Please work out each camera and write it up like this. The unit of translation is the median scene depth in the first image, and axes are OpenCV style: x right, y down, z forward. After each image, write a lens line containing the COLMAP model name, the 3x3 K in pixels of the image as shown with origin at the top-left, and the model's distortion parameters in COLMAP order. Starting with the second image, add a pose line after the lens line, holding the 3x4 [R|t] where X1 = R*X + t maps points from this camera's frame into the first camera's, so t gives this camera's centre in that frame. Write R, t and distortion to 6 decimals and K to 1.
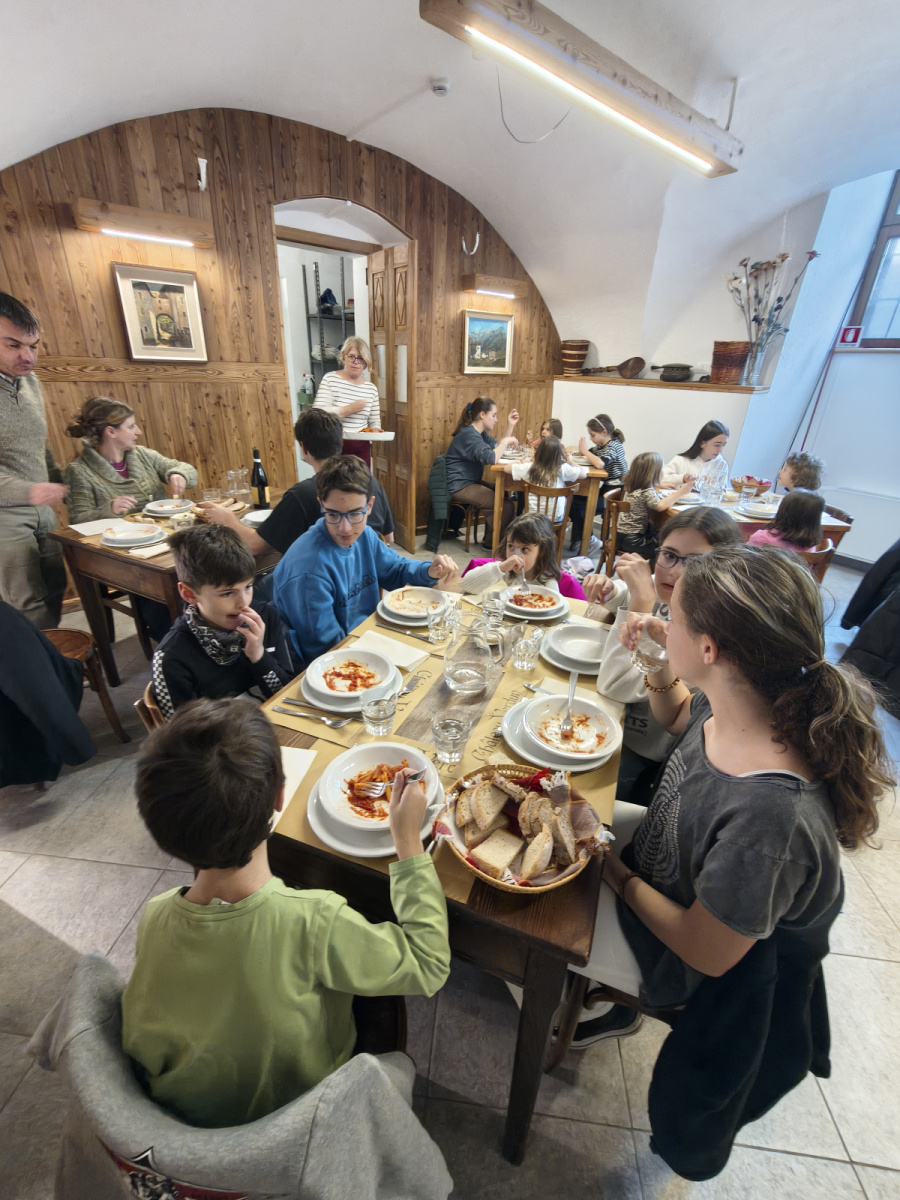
lens RADIAL K [[506.8, 0, 450.5], [0, 506.8, 597.2], [0, 0, 1]] dist [-0.000048, -0.000268]
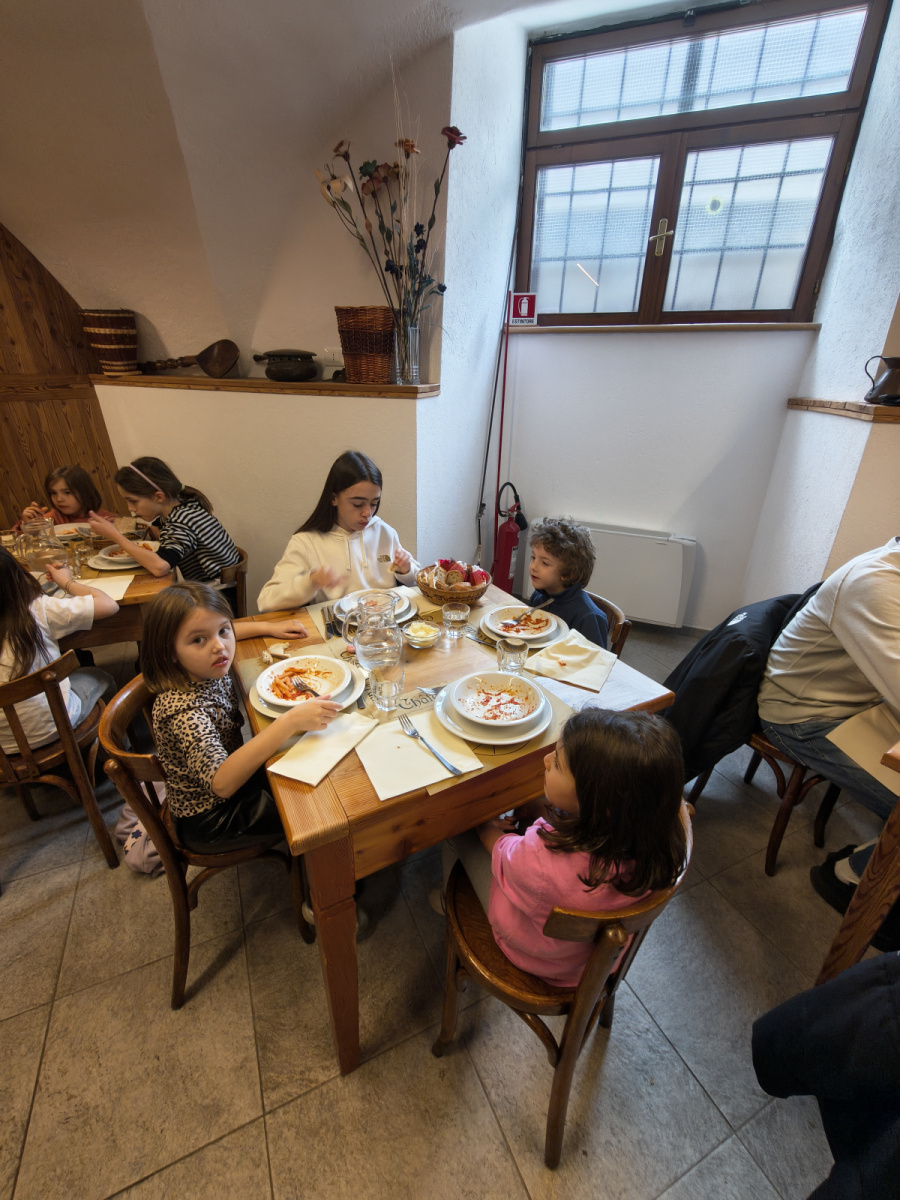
lens RADIAL K [[513.9, 0, 450.0], [0, 513.9, 600.0], [0, 0, 1]] dist [-0.001270, 0.000134]
pose [[0.853783, -0.226709, 0.468676, 0.262250], [0.227023, 0.972236, 0.056726, -0.175780], [-0.468524, 0.057969, 0.881547, 0.415350]]
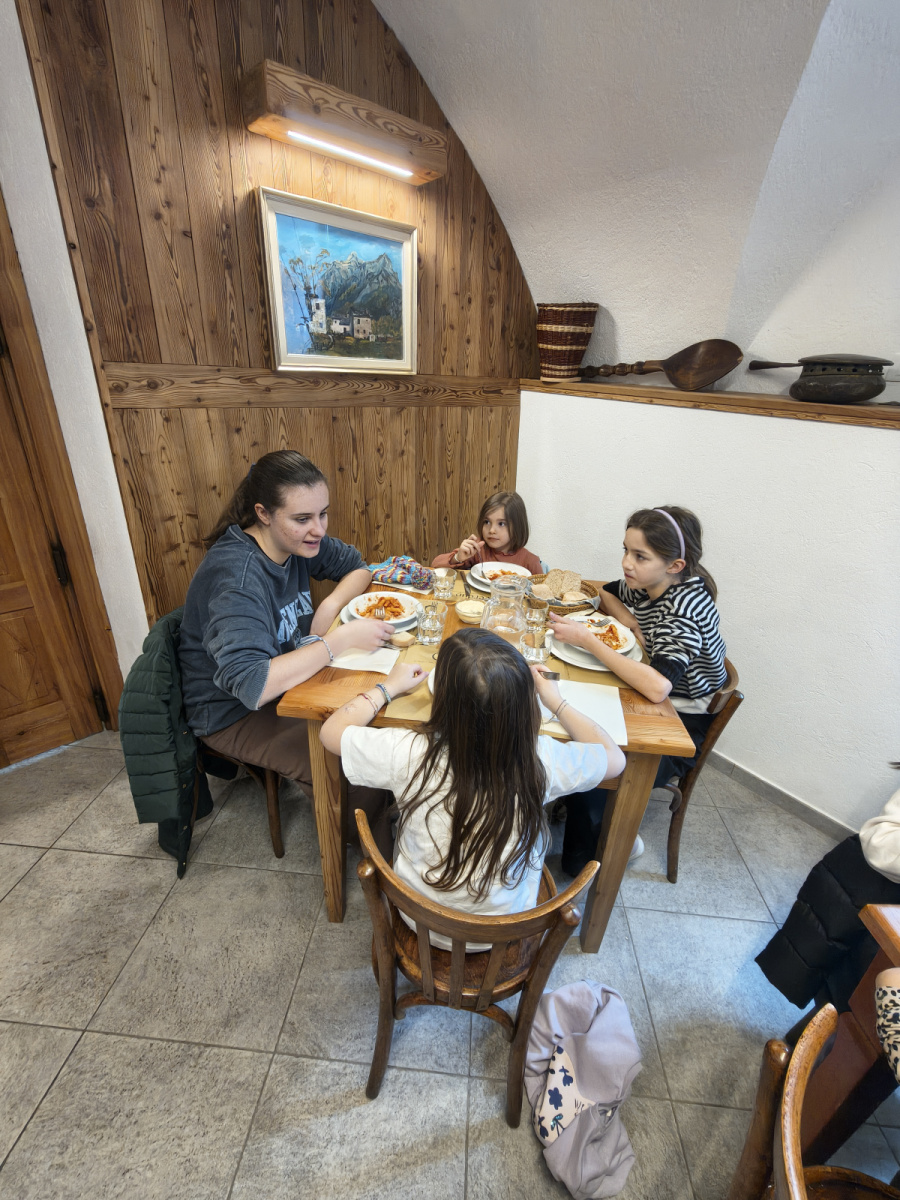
lens RADIAL K [[495.1, 0, 453.9], [0, 495.1, 598.7], [0, 0, 1]] dist [-0.000493, -0.000170]
pose [[0.999363, 0.001552, 0.035659, 0.147957], [-0.001807, 0.999973, 0.007126, -0.278520], [-0.035647, -0.007186, 0.999339, 0.634066]]
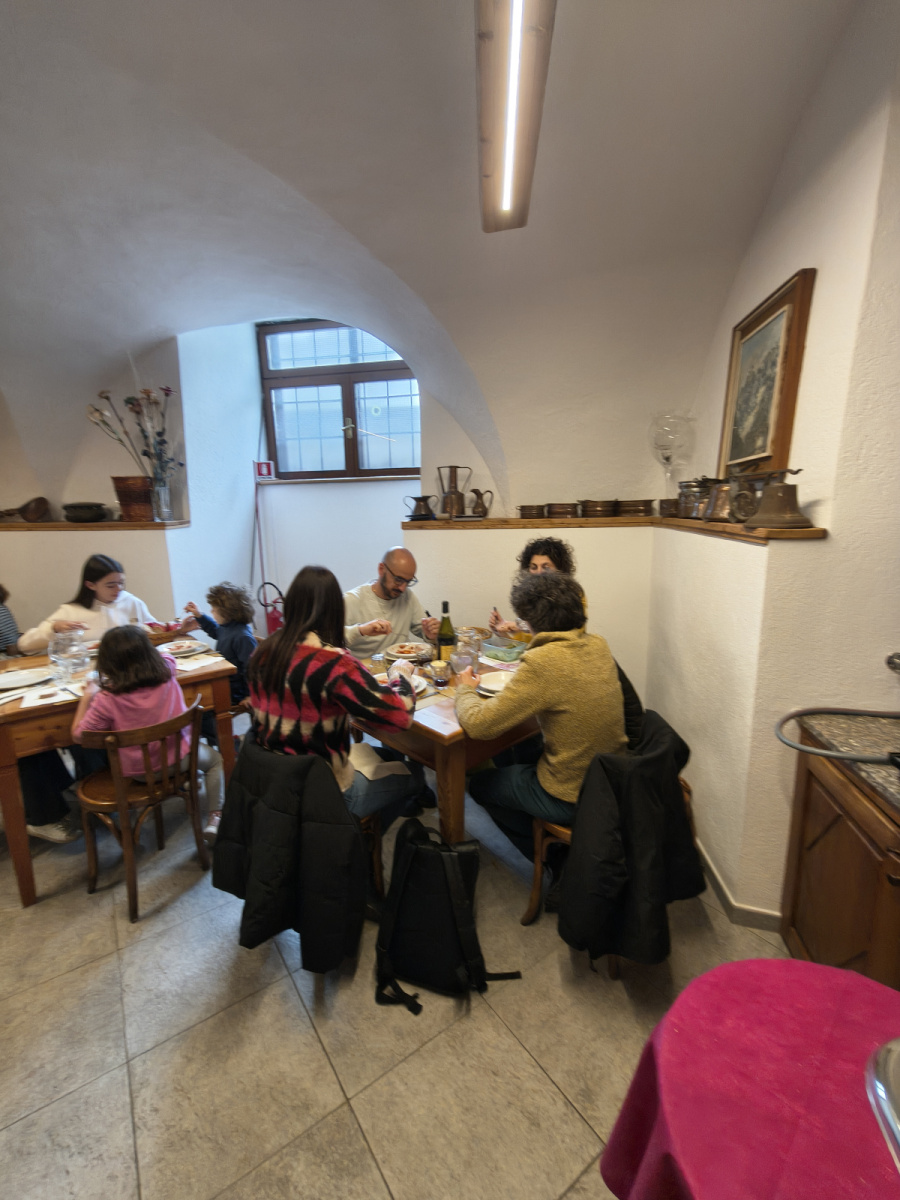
lens RADIAL K [[513.9, 0, 450.0], [0, 513.9, 600.0], [0, 0, 1]] dist [-0.001270, 0.000134]
pose [[0.747453, -0.169303, 0.642379, 0.319922], [0.319263, 0.939537, -0.123864, -0.013429], [-0.582568, 0.297670, 0.756311, 0.057850]]
